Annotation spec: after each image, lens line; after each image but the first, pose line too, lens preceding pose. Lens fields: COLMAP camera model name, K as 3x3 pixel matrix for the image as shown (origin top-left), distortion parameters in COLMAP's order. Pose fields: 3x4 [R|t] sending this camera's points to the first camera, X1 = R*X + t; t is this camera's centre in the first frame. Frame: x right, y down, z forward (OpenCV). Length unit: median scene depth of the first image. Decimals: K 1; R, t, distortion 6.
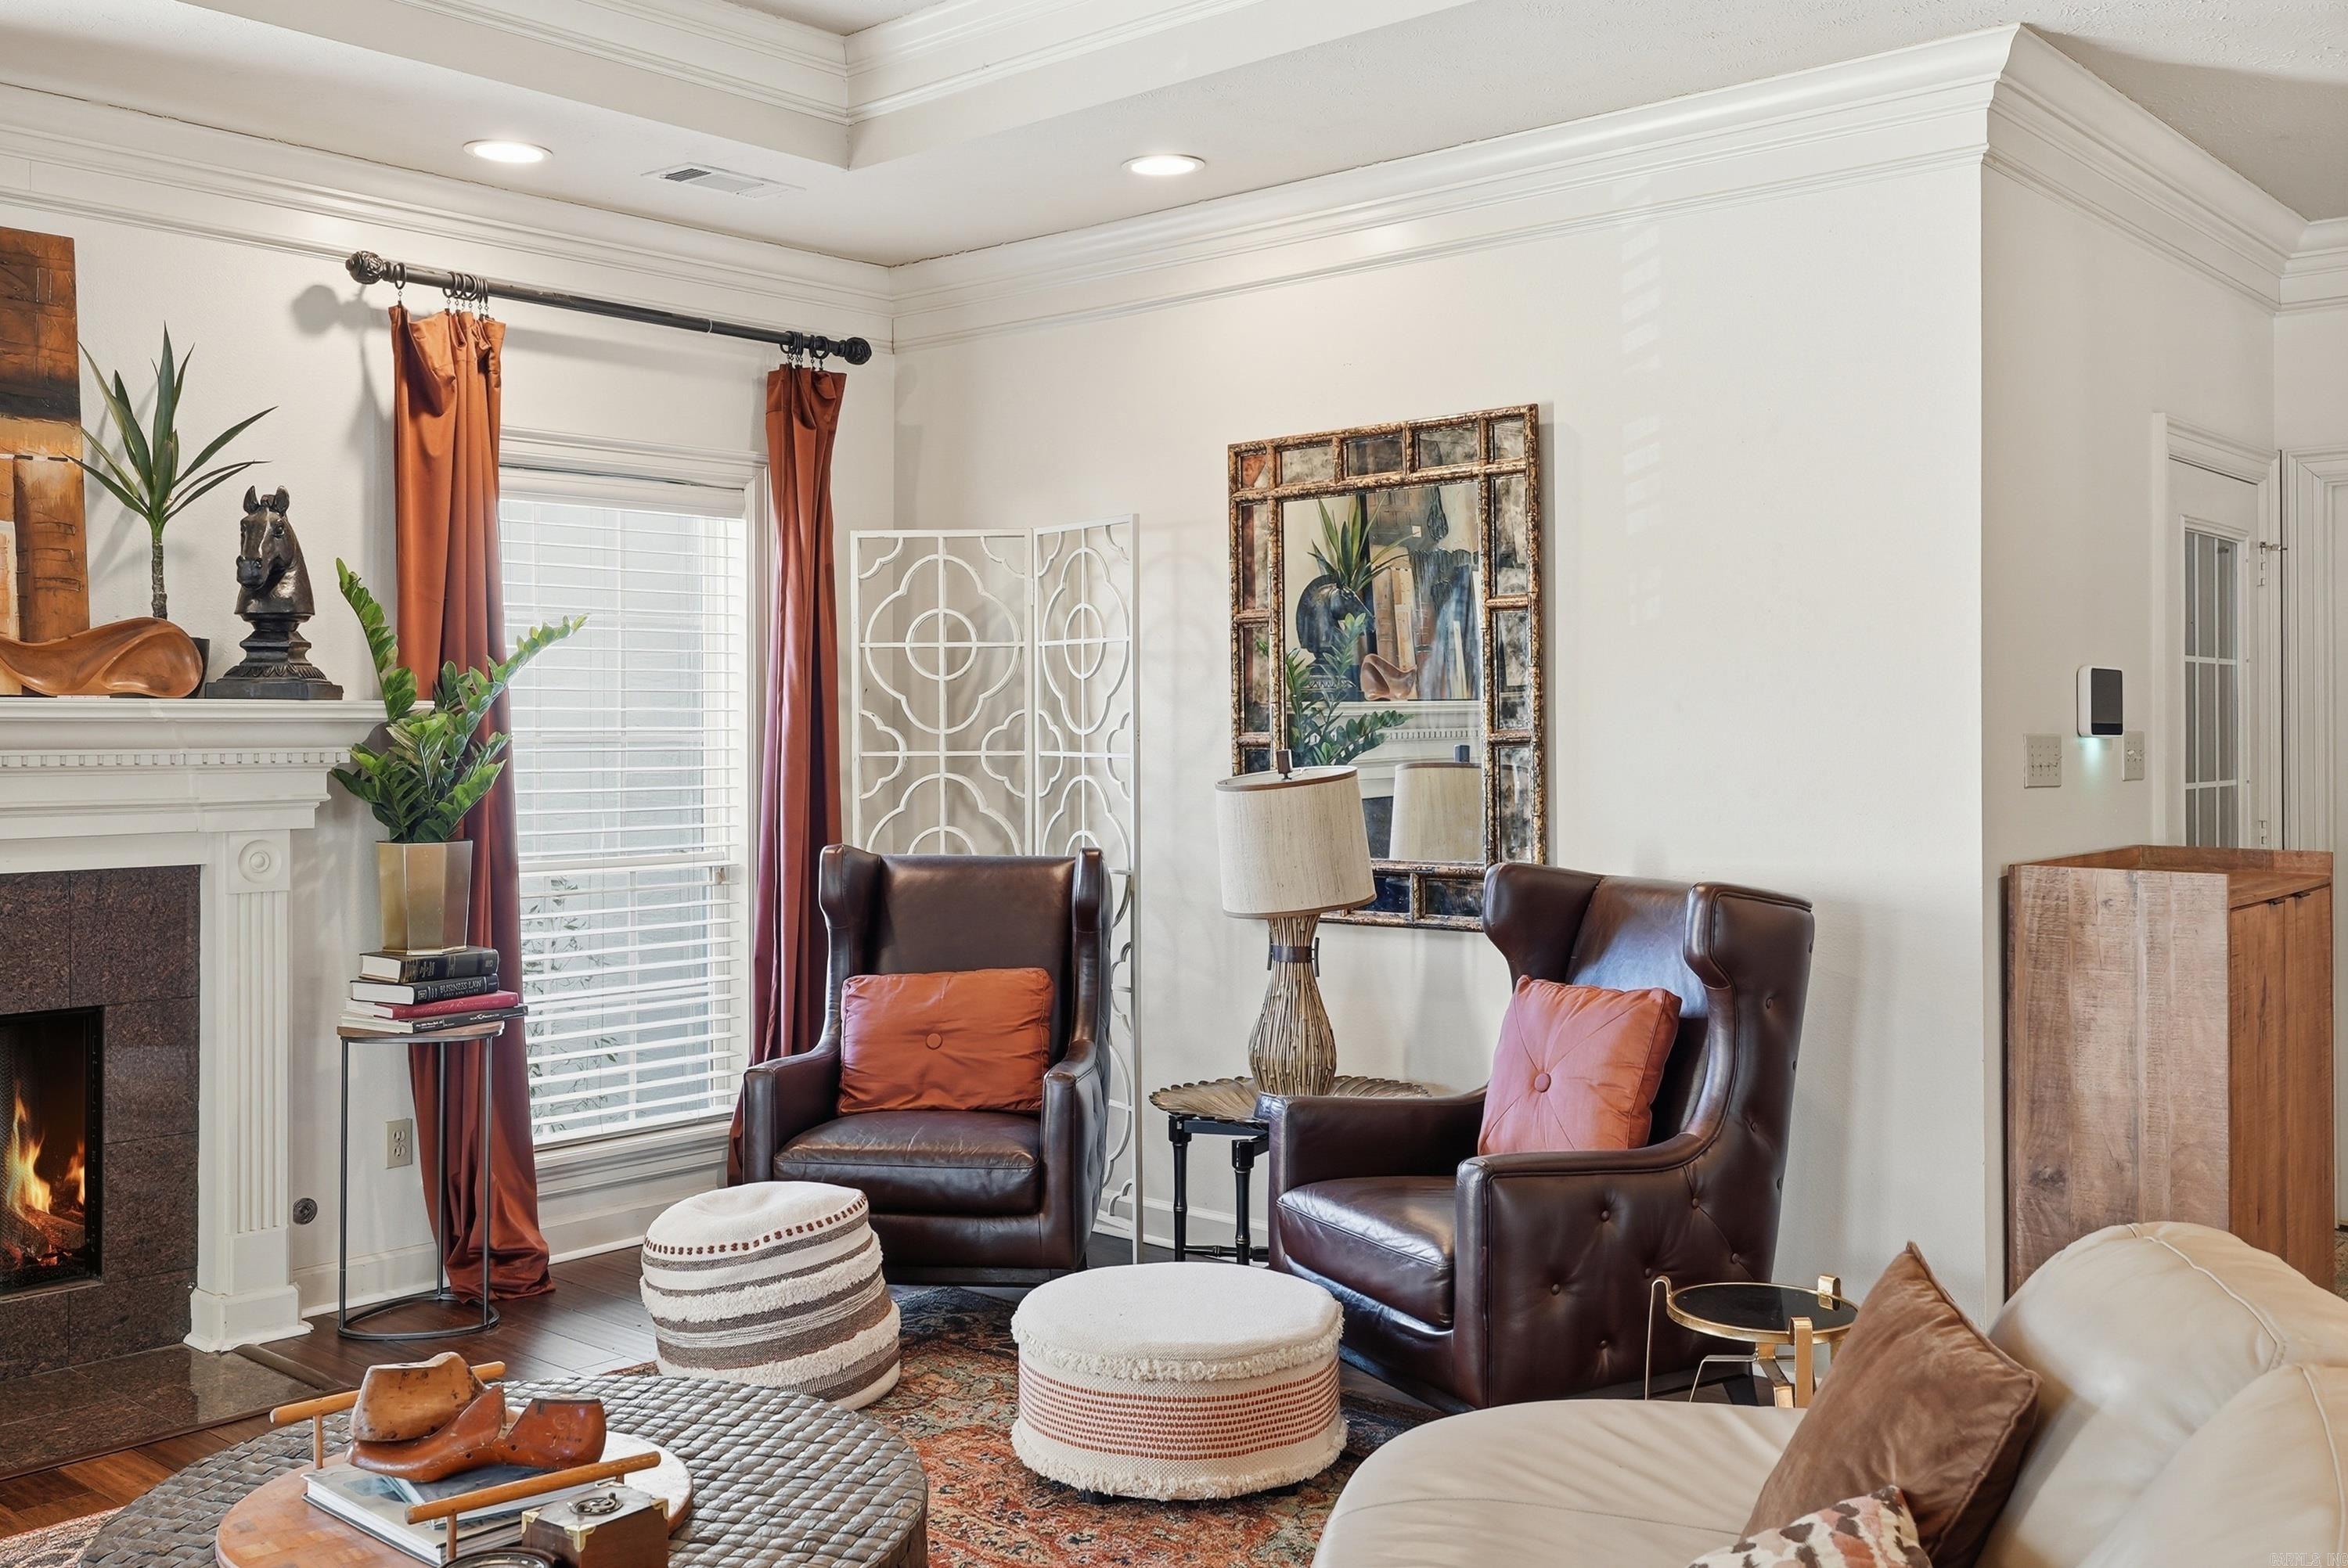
lens RADIAL K [[2075.5, 0, 1182.5], [0, 2075.5, 724.7], [0, 0, 1]] dist [-0.037500, 0.024837]
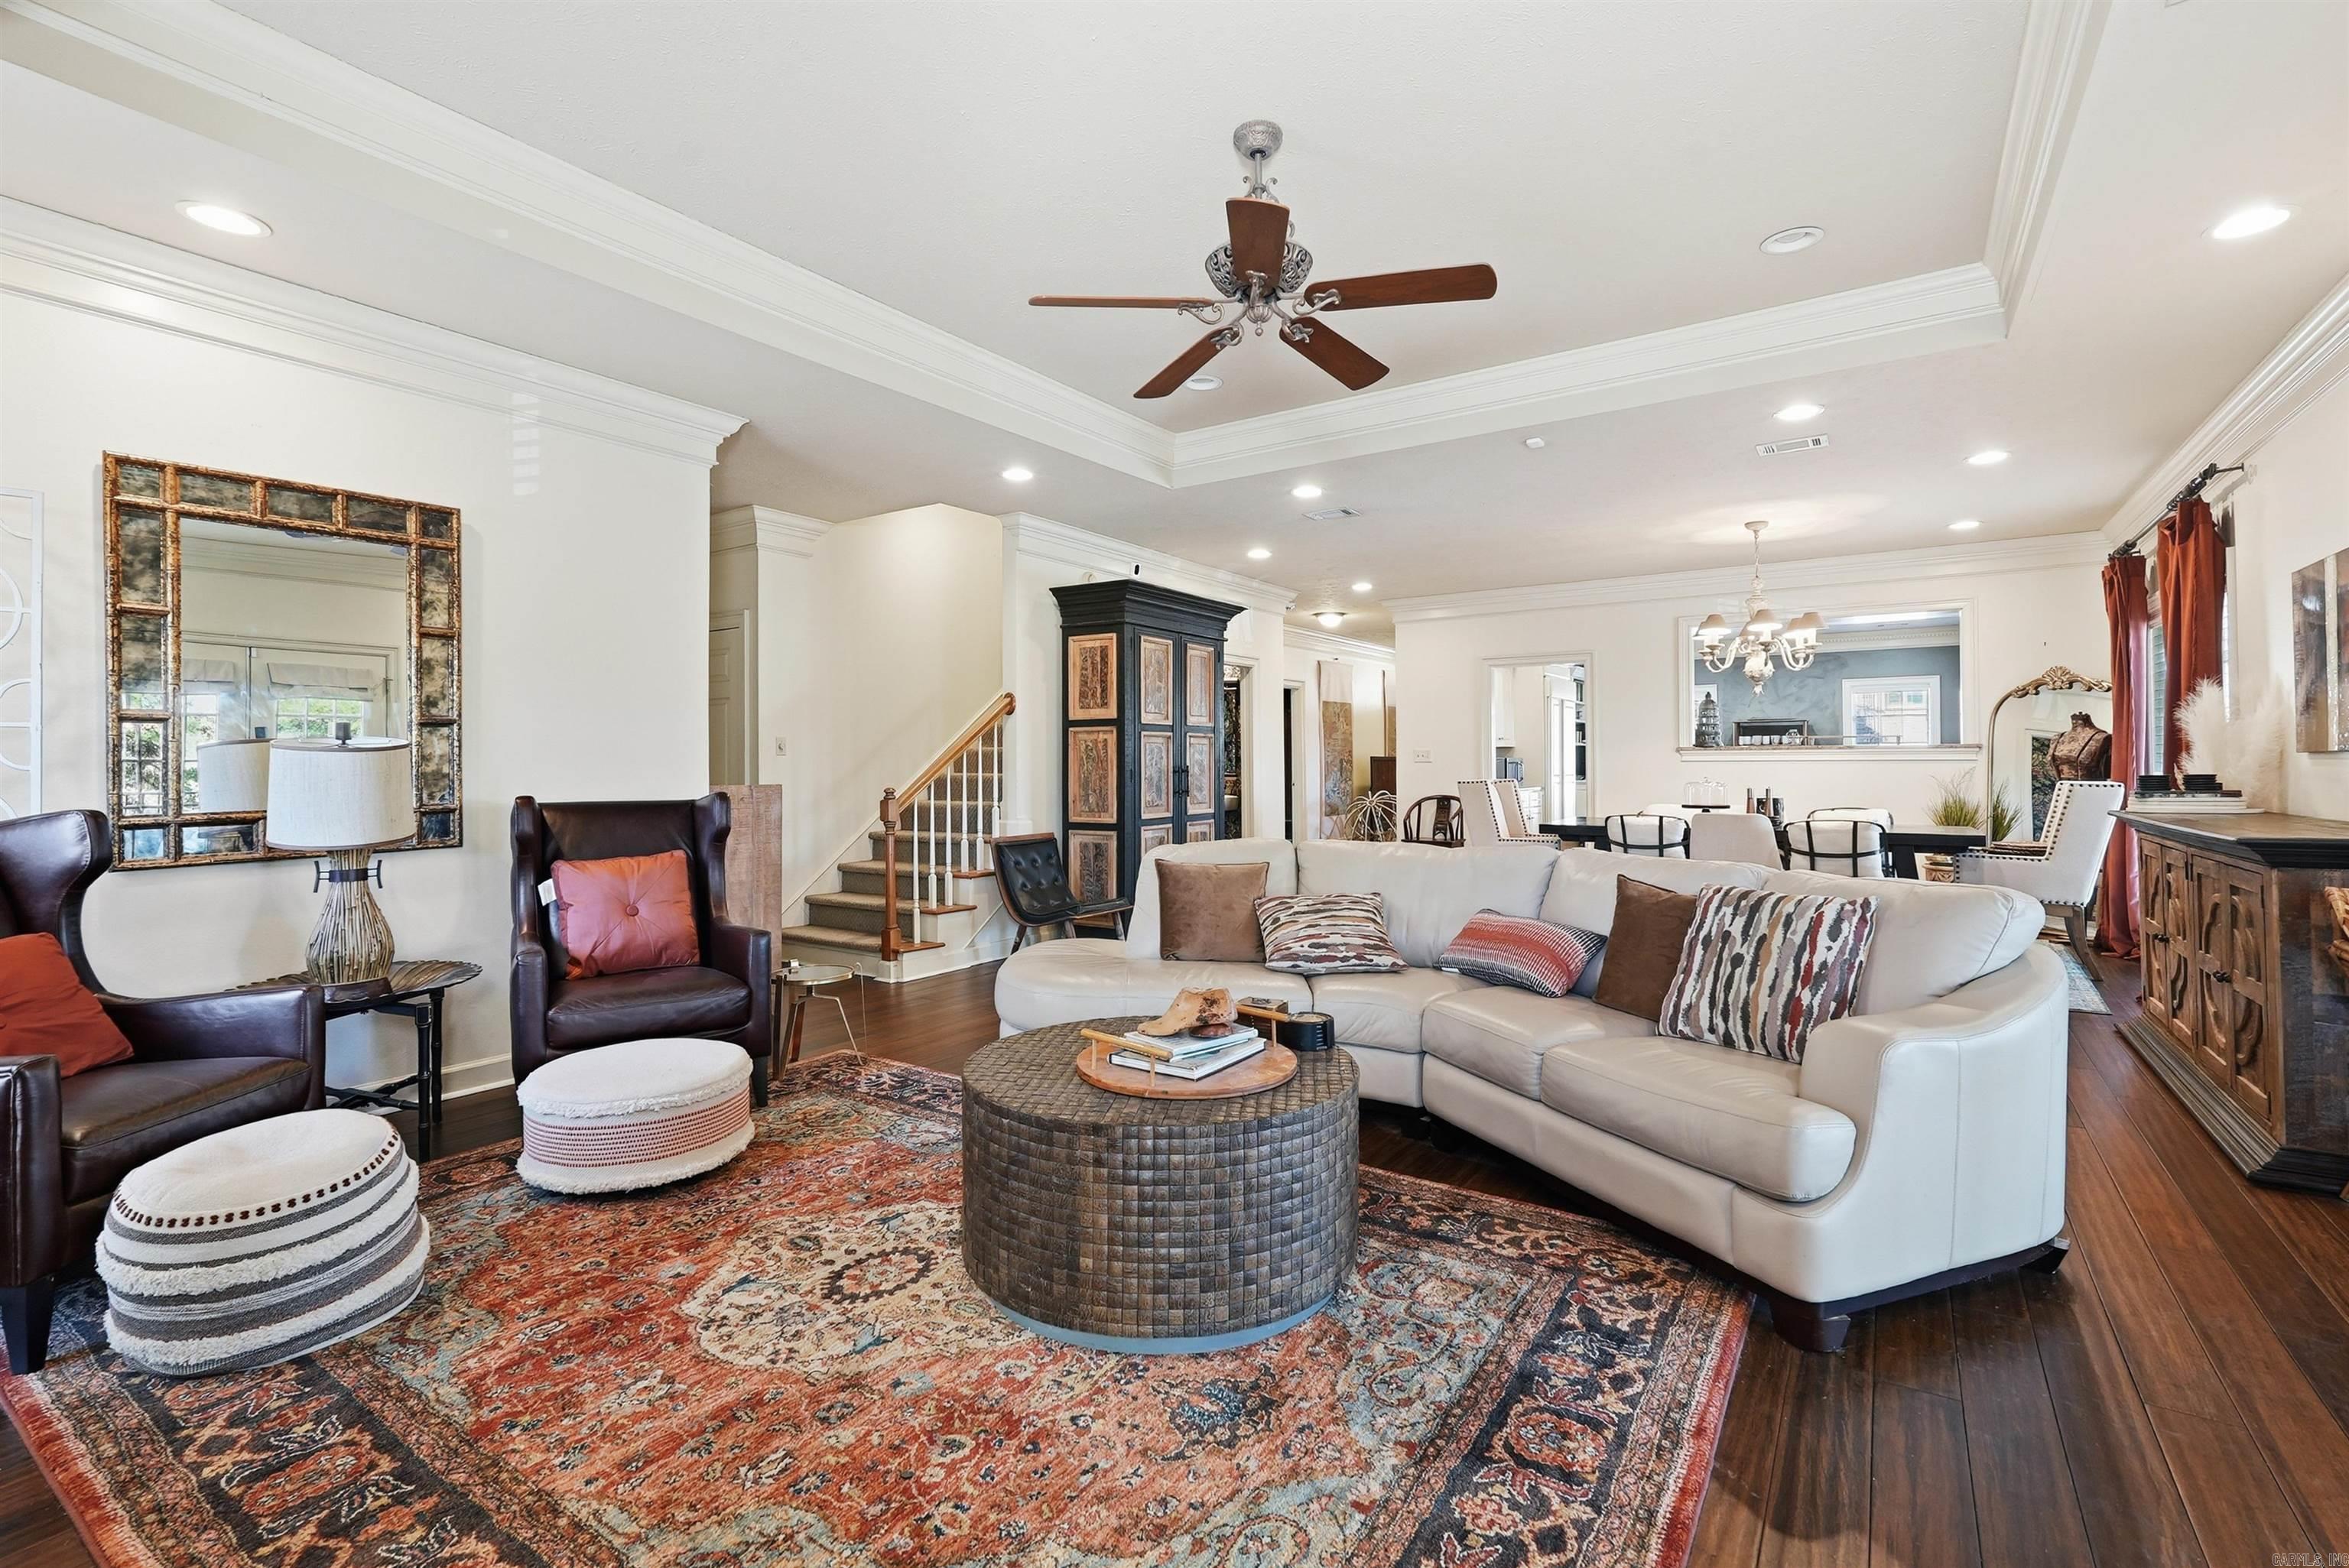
lens RADIAL K [[1057.8, 0, 1172.4], [0, 1057.8, 772.8], [0, 0, 1]] dist [-0.018056, 0.007955]
pose [[-0.119611, -0.006172, 0.992802, -0.675735], [0.004207, 0.999969, 0.006723, 0.041937], [-0.992812, 0.004981, -0.119582, 0.550624]]
